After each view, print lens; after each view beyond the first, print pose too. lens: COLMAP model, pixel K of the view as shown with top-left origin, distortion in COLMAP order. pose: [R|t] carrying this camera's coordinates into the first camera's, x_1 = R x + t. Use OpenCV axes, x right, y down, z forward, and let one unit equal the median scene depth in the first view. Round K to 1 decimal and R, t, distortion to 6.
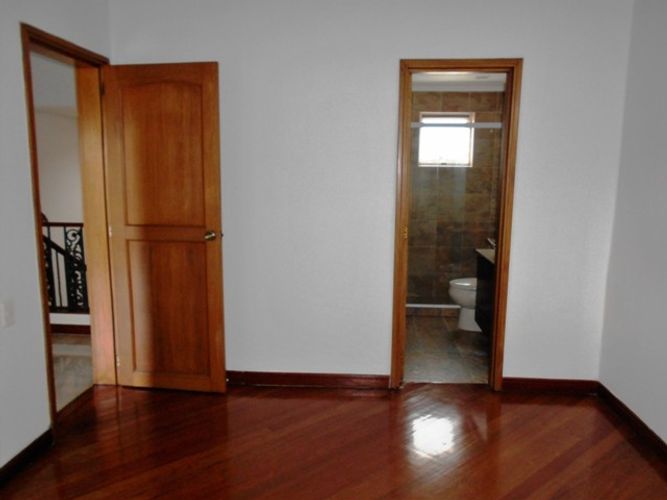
lens RADIAL K [[525.2, 0, 332.6], [0, 525.2, 250.0], [0, 0, 1]] dist [0.007947, 0.005887]
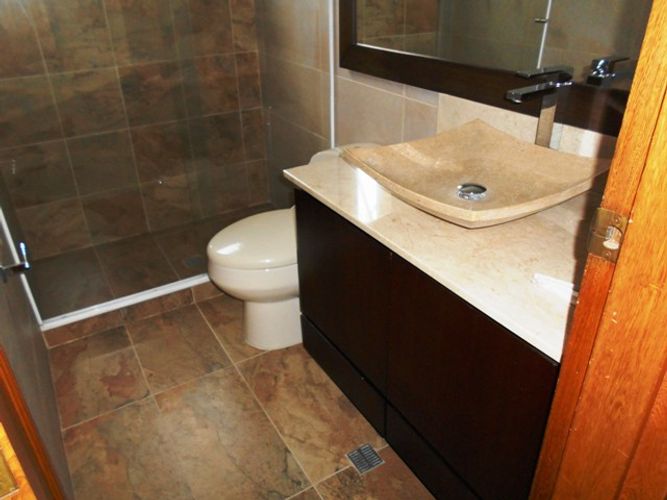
lens RADIAL K [[525.2, 0, 333.0], [0, 525.2, 249.4], [0, 0, 1]] dist [0.007947, 0.005887]
pose [[0.814593, -0.297811, 0.497743, 0.293940], [0.100518, 0.917624, 0.384529, -0.223802], [-0.571257, -0.263203, 0.777425, 1.839348]]
